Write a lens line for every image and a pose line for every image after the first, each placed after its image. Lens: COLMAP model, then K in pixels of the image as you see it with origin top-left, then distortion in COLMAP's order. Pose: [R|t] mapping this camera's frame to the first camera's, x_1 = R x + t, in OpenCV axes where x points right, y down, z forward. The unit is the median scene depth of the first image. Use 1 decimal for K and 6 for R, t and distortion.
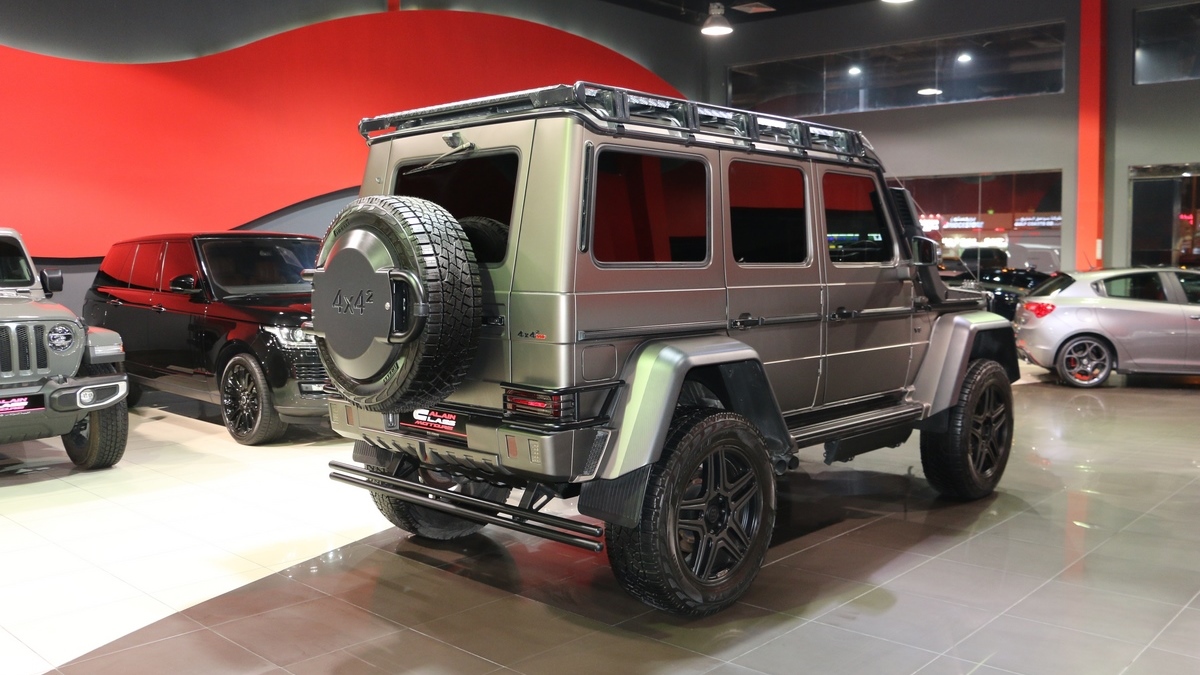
lens RADIAL K [[1055.4, 0, 640.0], [0, 1055.4, 337.7], [0, 0, 1]] dist [-0.059207, 0.004840]
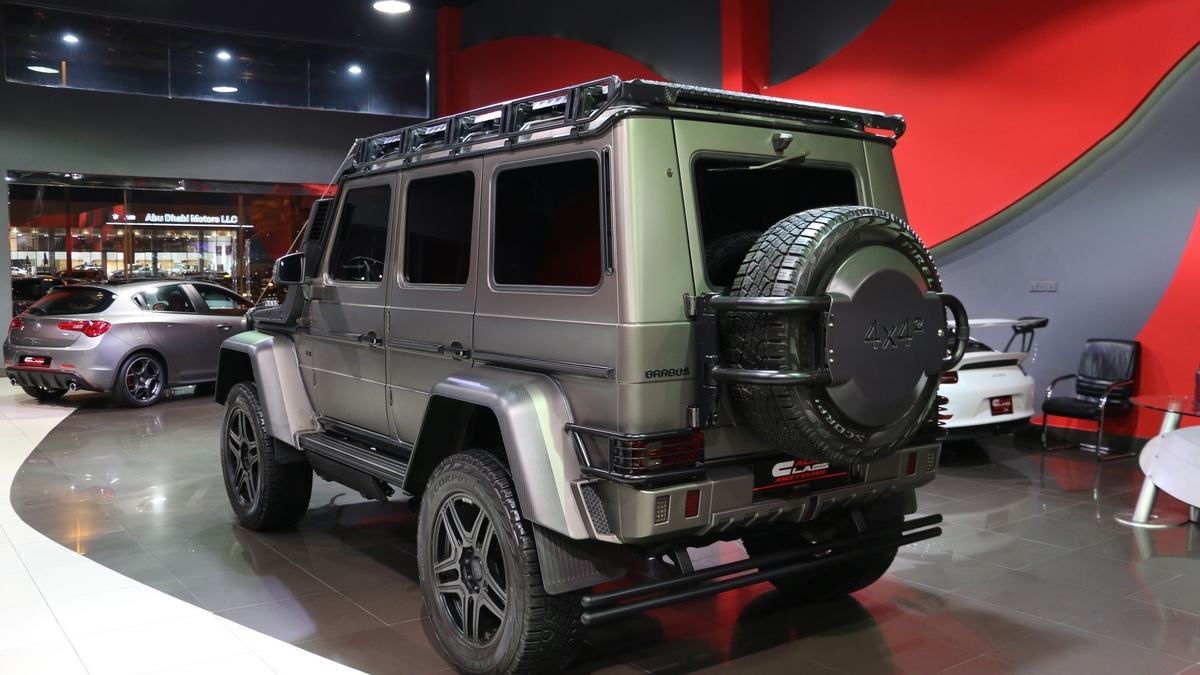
lens RADIAL K [[1055.4, 0, 640.0], [0, 1055.4, 337.7], [0, 0, 1]] dist [-0.059207, 0.004840]
pose [[0.212140, -0.070980, 0.974658, -0.395604], [0.077915, 0.995412, 0.055532, -0.032557], [-0.974128, 0.064160, 0.216697, 0.352551]]
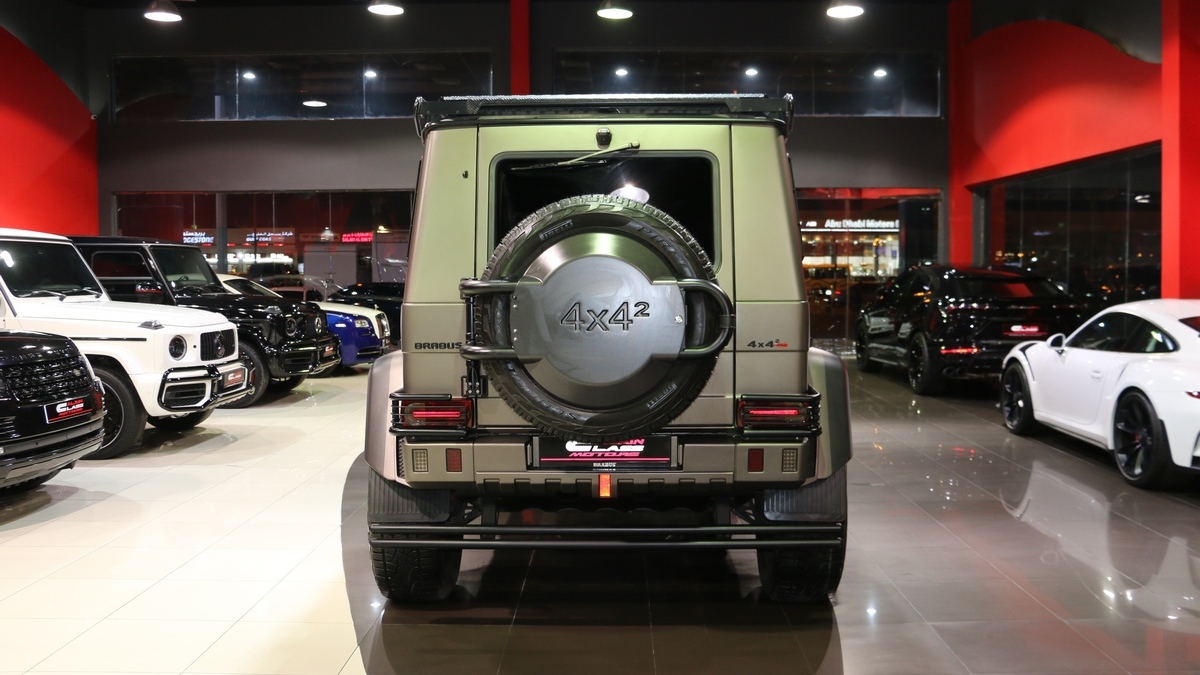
lens RADIAL K [[1081.4, 0, 600.0], [0, 1081.4, 337.5], [0, 0, 1]] dist [-0.146199, 0.175301]
pose [[0.765254, -0.046197, 0.642069, -0.295330], [0.056578, 0.998389, 0.004402, -0.007678], [-0.641238, 0.032958, 0.766634, 0.111664]]
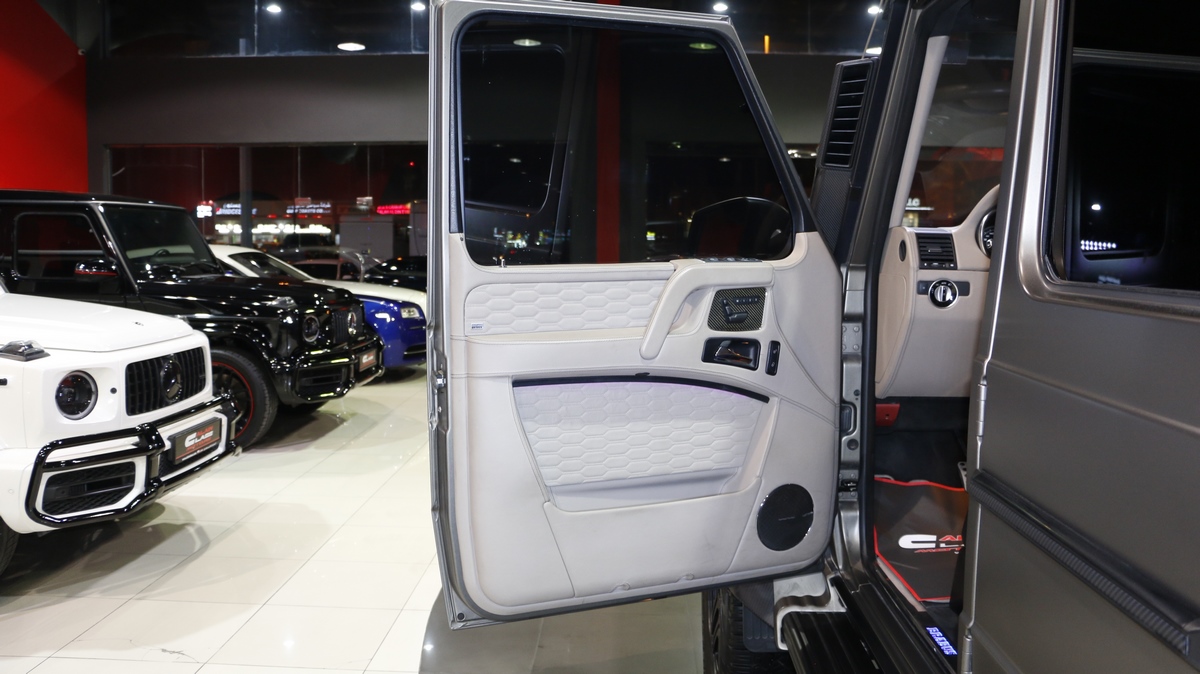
lens RADIAL K [[981.9, 0, 600.9], [0, 981.9, 320.2], [0, 0, 1]] dist [-0.176124, 0.148457]
pose [[0.770939, -0.049881, 0.634952, -0.118958], [0.047461, 0.998656, 0.020828, -0.037565], [-0.635138, 0.014079, 0.772270, 0.479857]]
